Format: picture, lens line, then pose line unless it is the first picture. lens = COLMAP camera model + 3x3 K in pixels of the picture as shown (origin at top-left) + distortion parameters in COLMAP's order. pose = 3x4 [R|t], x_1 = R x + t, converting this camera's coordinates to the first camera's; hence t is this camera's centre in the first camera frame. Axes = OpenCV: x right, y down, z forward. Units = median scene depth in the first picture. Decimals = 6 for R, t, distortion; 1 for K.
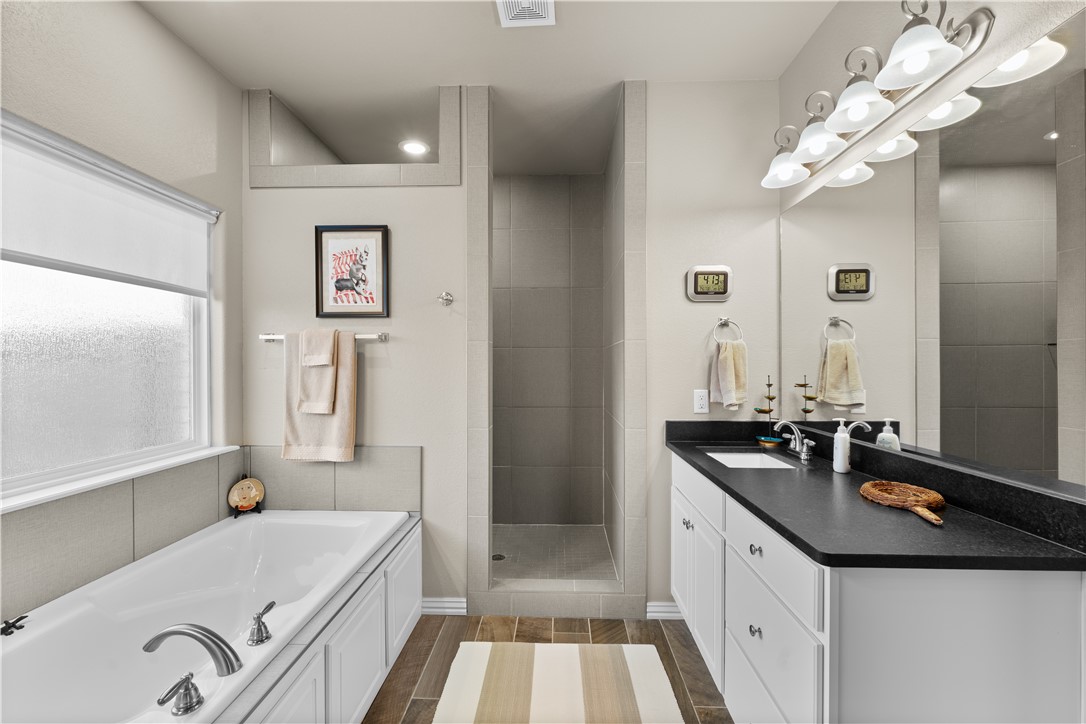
lens RADIAL K [[463.8, 0, 538.7], [0, 463.8, 364.3], [0, 0, 1]] dist [-0.000038, 0.000772]
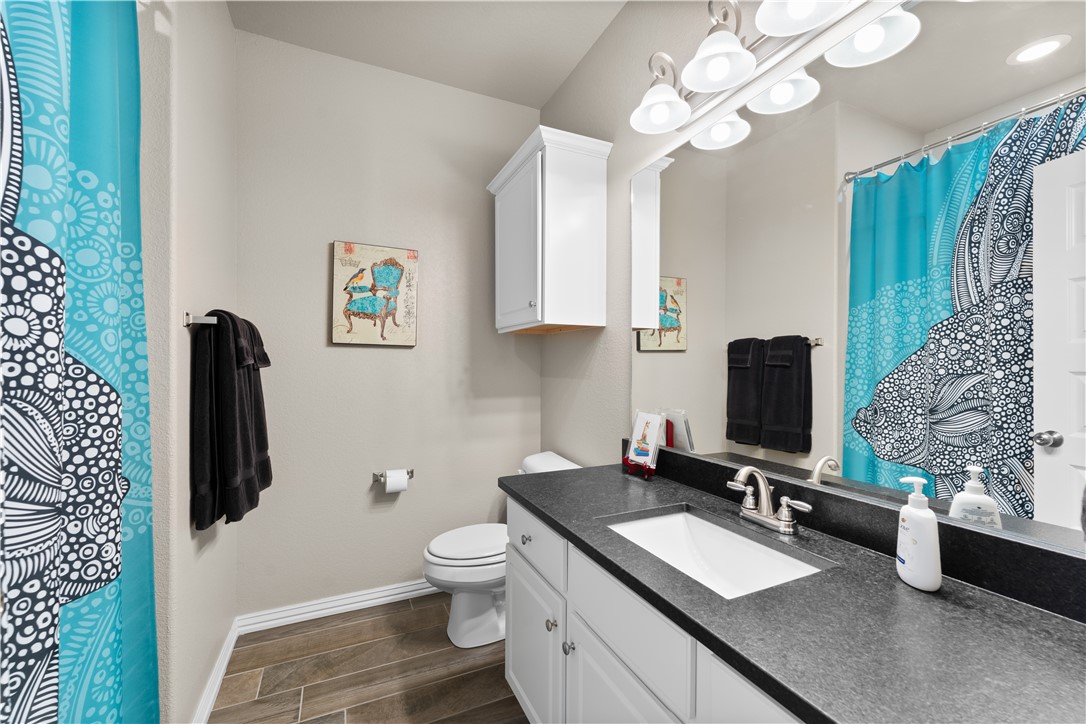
lens RADIAL K [[439.7, 0, 531.6], [0, 439.7, 362.4], [0, 0, 1]] dist [-0.001306, 0.000397]
pose [[0.887770, 0.013046, 0.460102, 0.043399], [-0.009948, 0.999909, -0.009157, 0.003190], [-0.460180, 0.003552, 0.887819, 0.595805]]
